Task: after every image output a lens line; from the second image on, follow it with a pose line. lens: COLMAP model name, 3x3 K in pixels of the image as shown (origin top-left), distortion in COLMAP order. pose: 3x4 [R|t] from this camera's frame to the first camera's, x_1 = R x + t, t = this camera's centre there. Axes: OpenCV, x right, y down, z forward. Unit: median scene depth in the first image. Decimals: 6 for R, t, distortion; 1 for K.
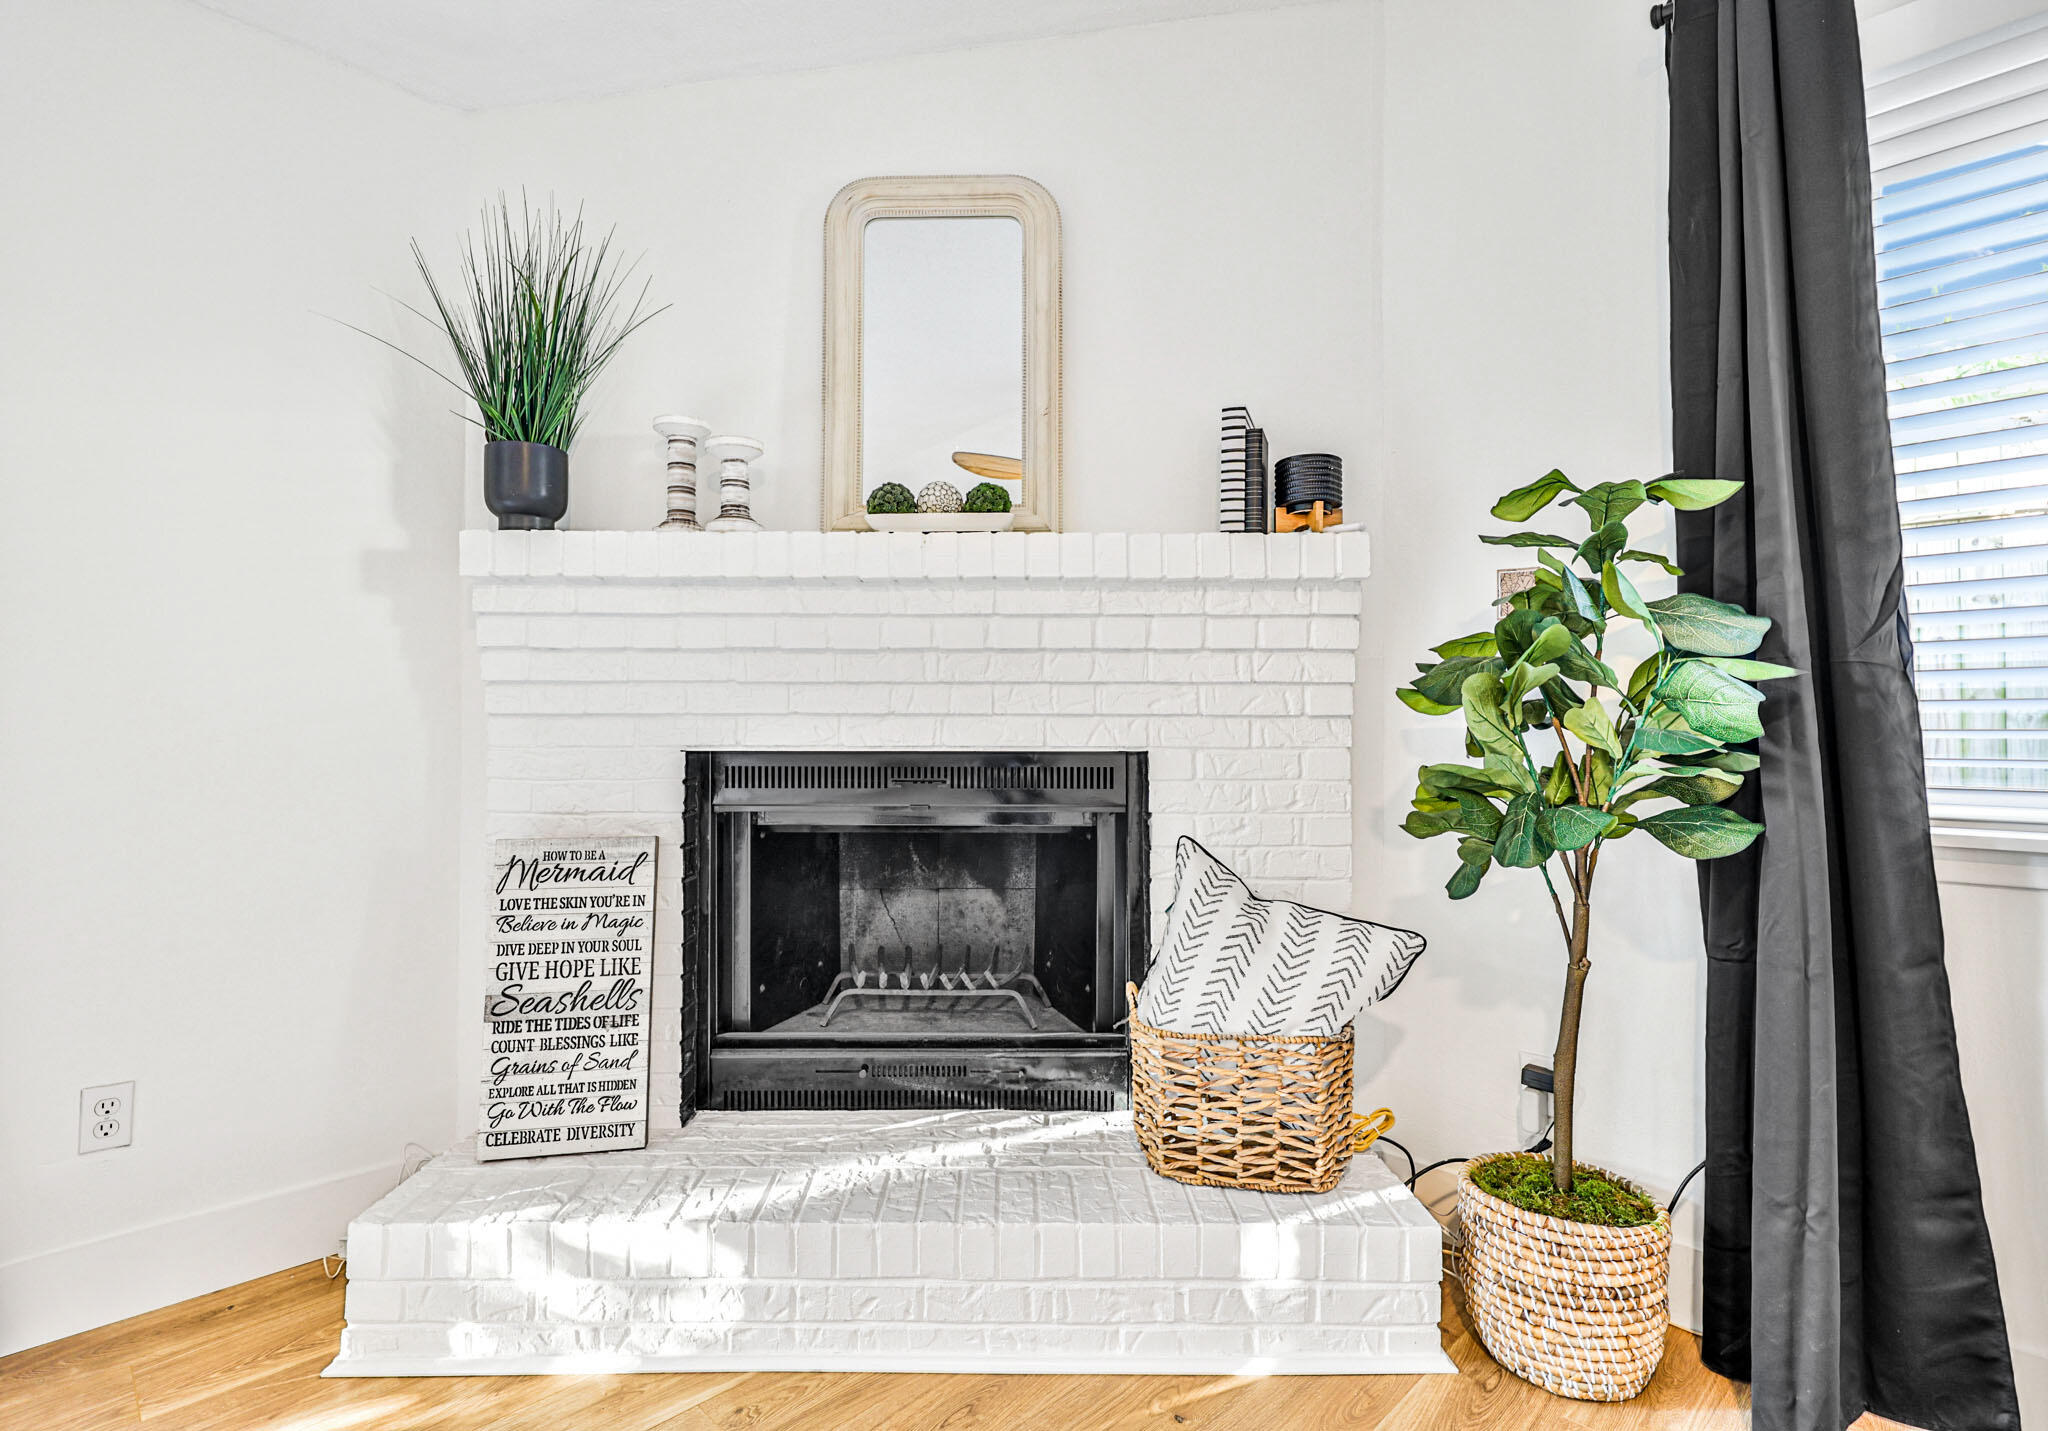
lens RADIAL K [[1013.2, 0, 1012.7], [0, 1013.2, 706.6], [0, 0, 1]] dist [-0.007283, -0.000075]
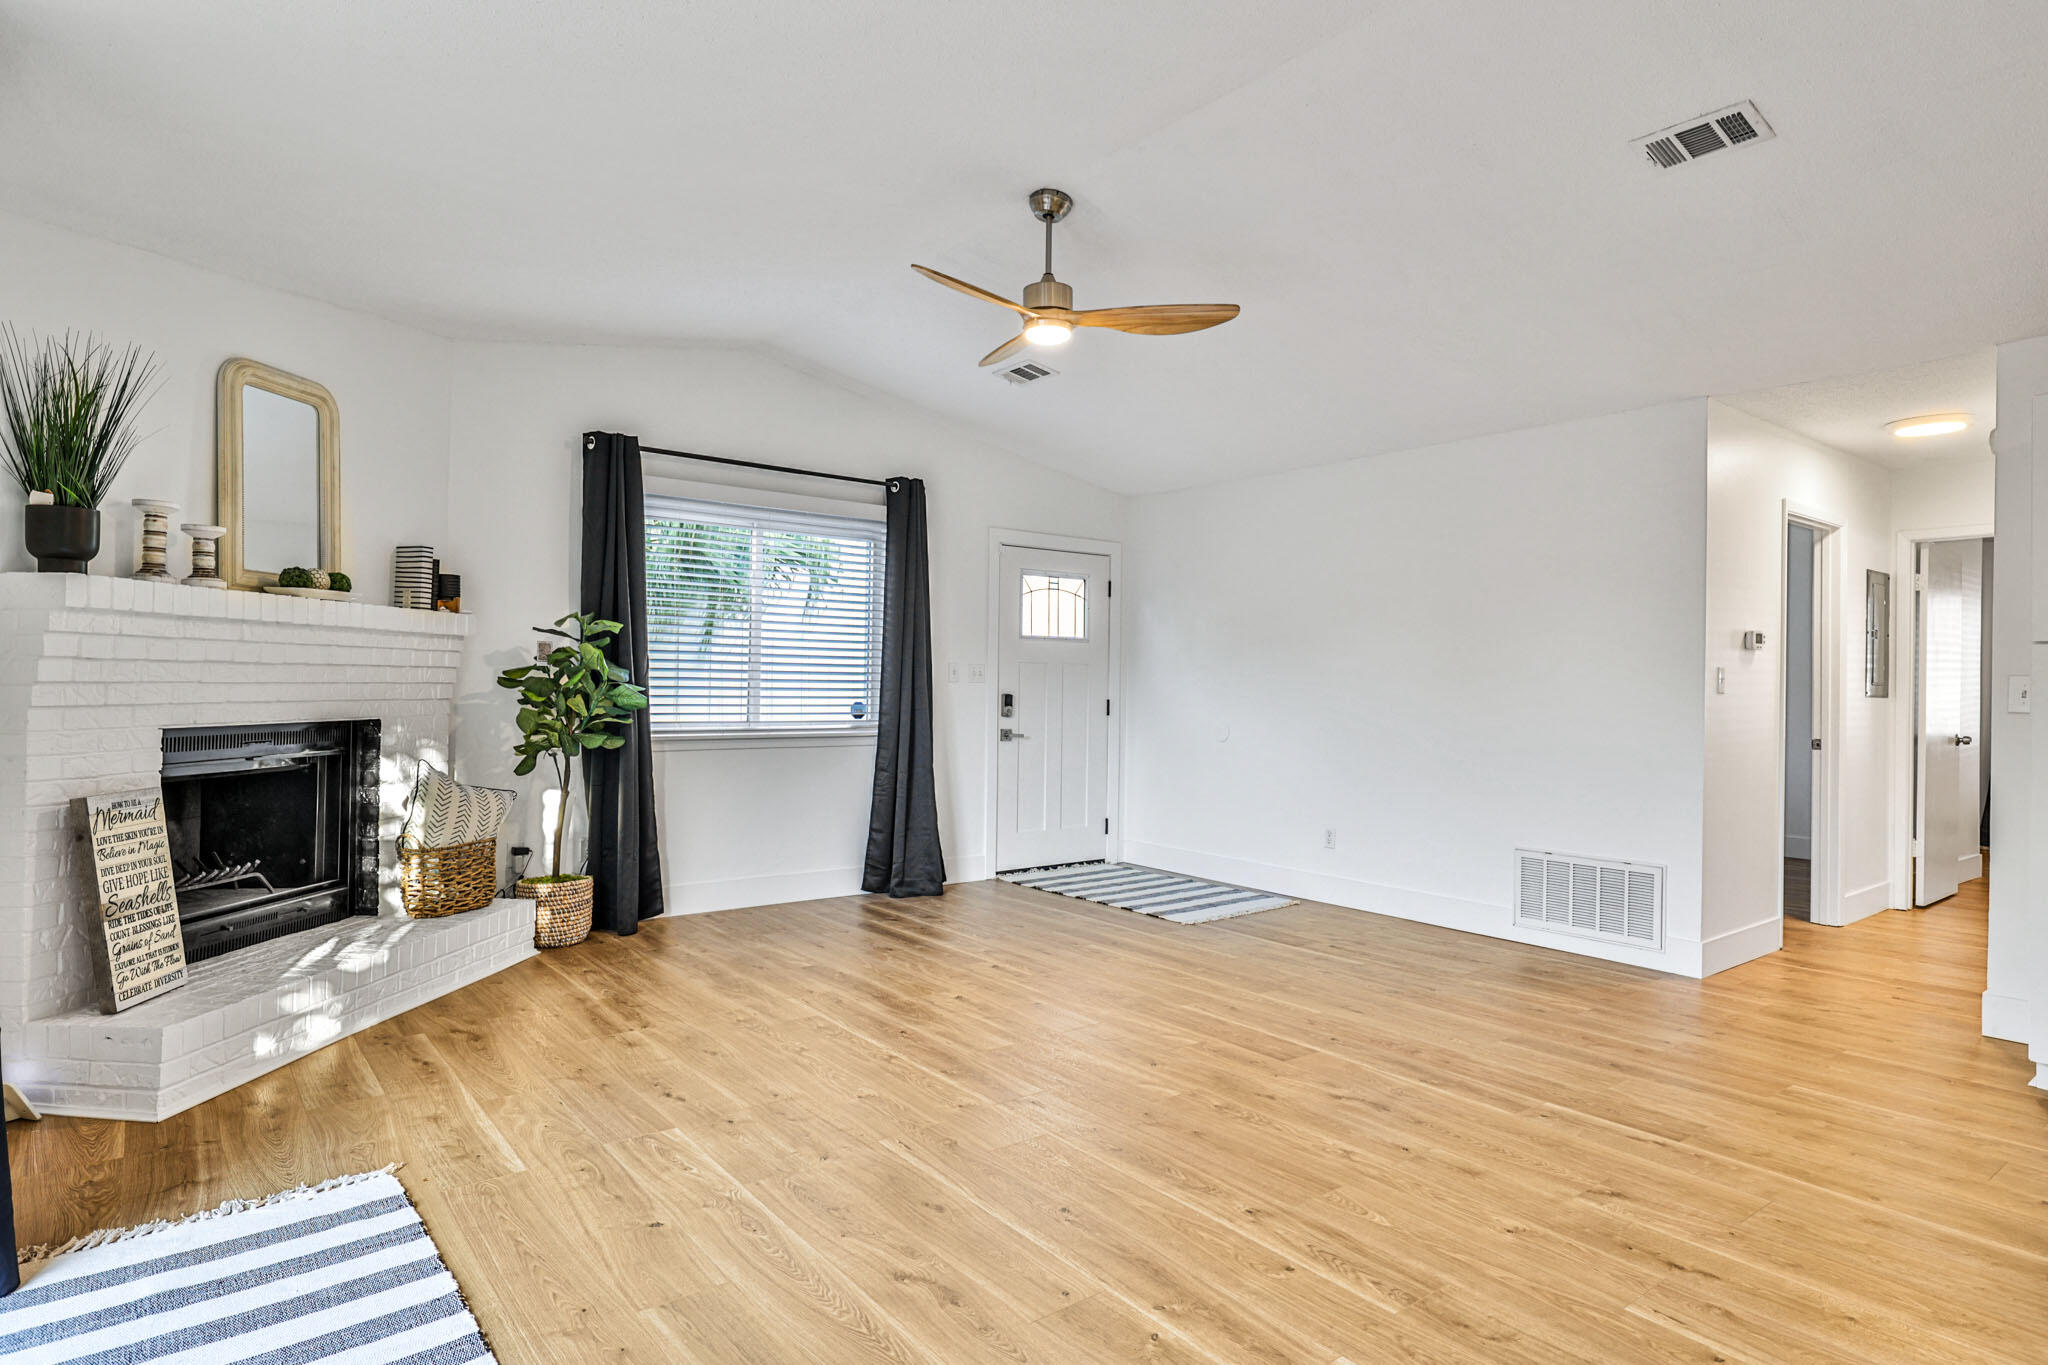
lens RADIAL K [[1097.4, 0, 981.3], [0, 1097.4, 684.8], [0, 0, 1]] dist [0.000568, 0.000392]
pose [[0.156510, -0.001266, 0.987675, -1.818693], [-0.033468, 0.999418, 0.006584, -0.075085], [-0.987109, -0.034086, 0.156377, -0.451749]]
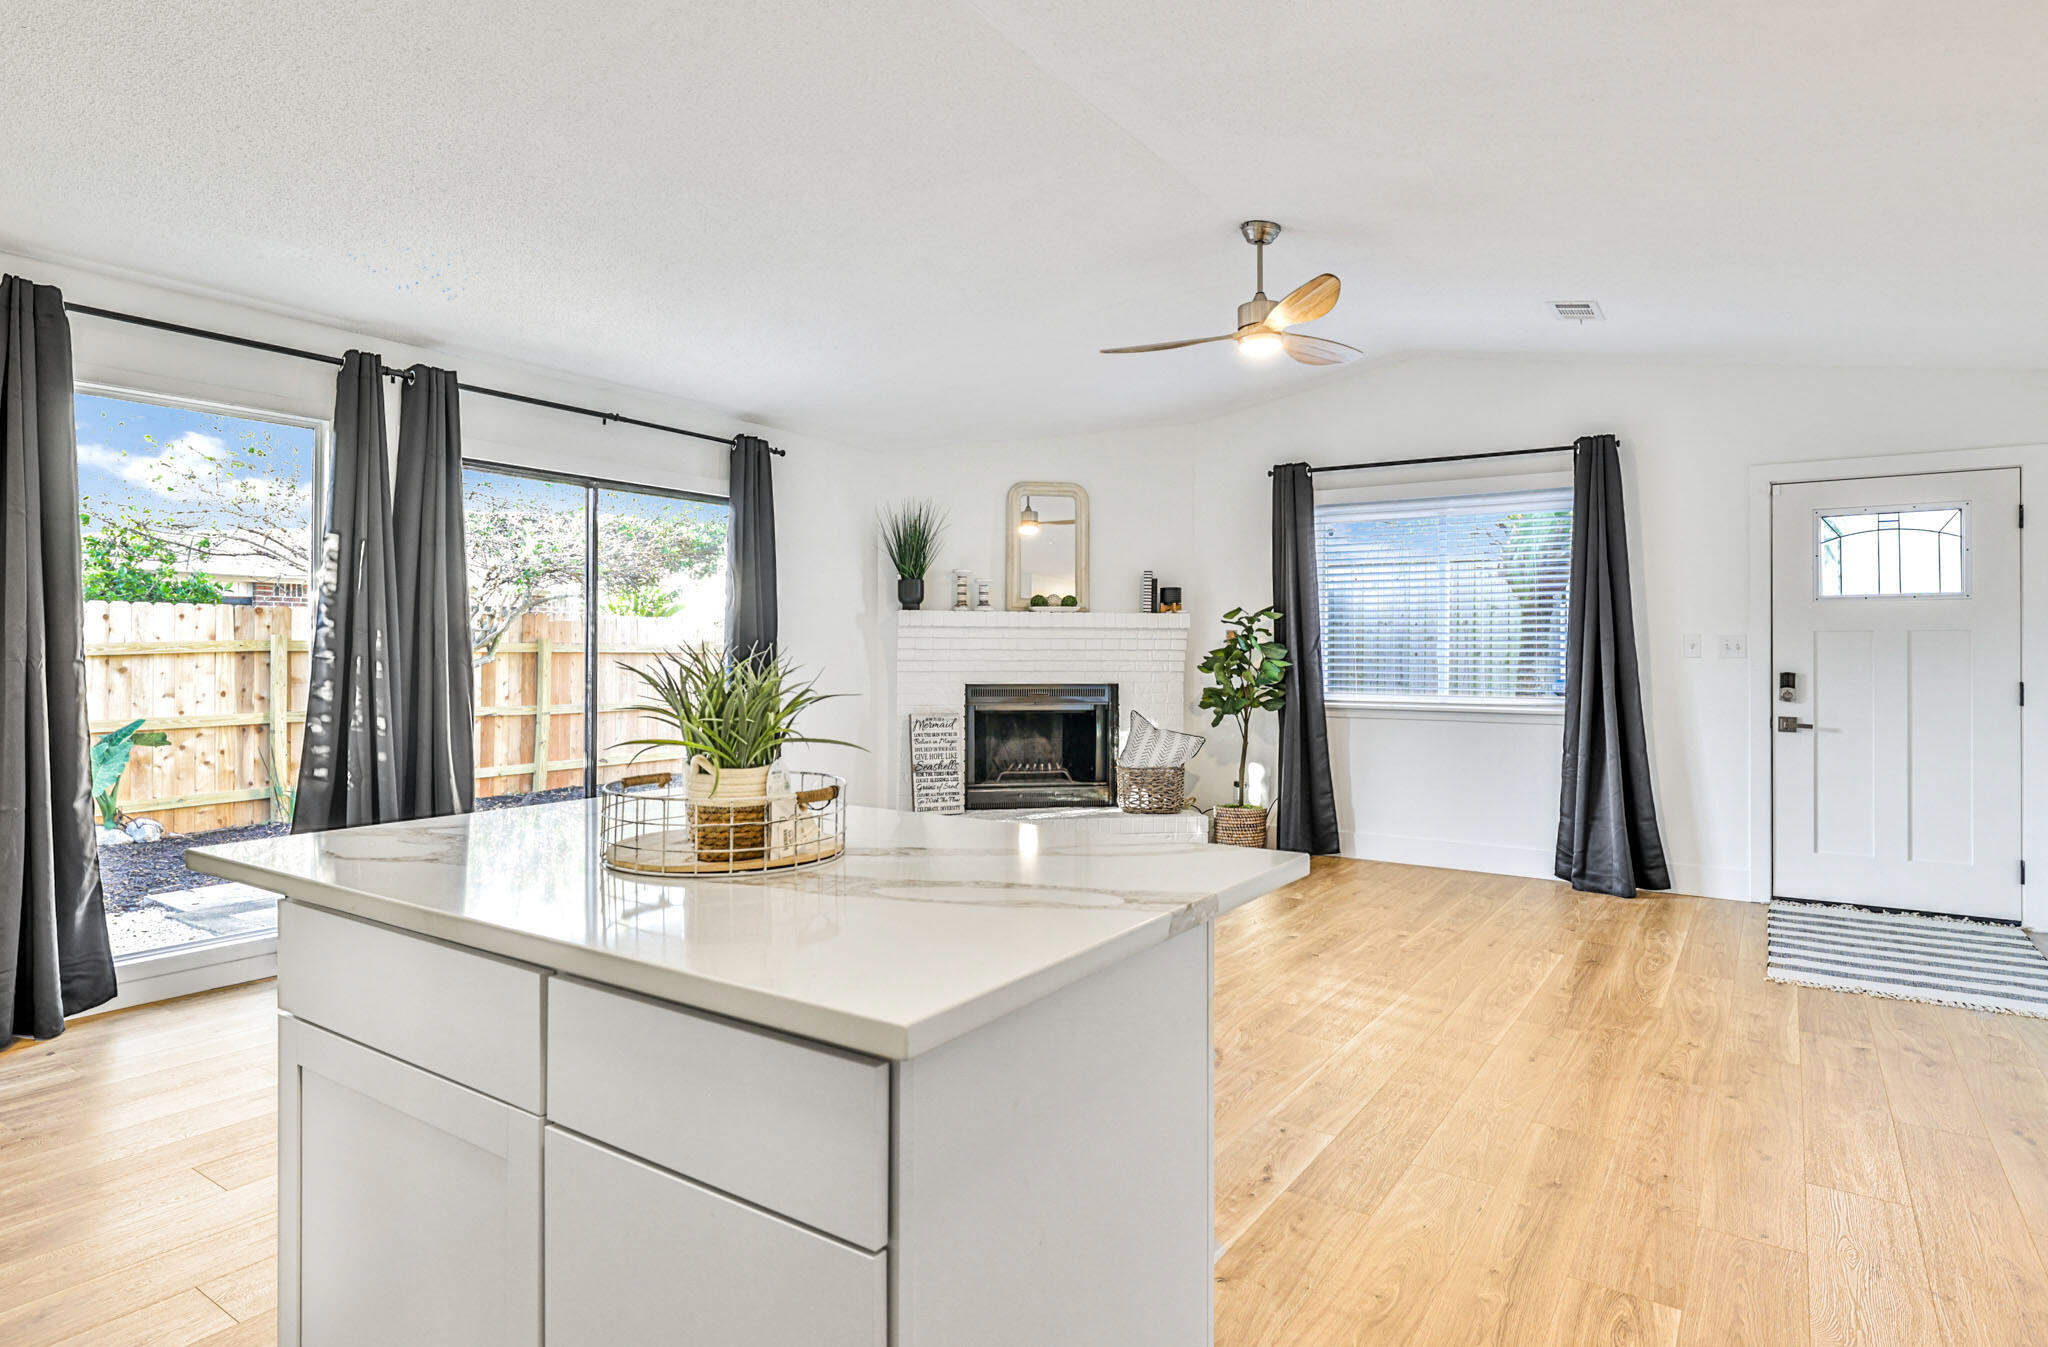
lens RADIAL K [[1071.6, 0, 1002.5], [0, 1071.6, 658.9], [0, 0, 1]] dist [-0.003761, -0.000136]
pose [[0.983441, 0.000982, 0.181227, -0.822940], [-0.005614, 0.999670, 0.025049, -0.112303], [-0.181143, -0.025652, 0.983122, -2.169102]]
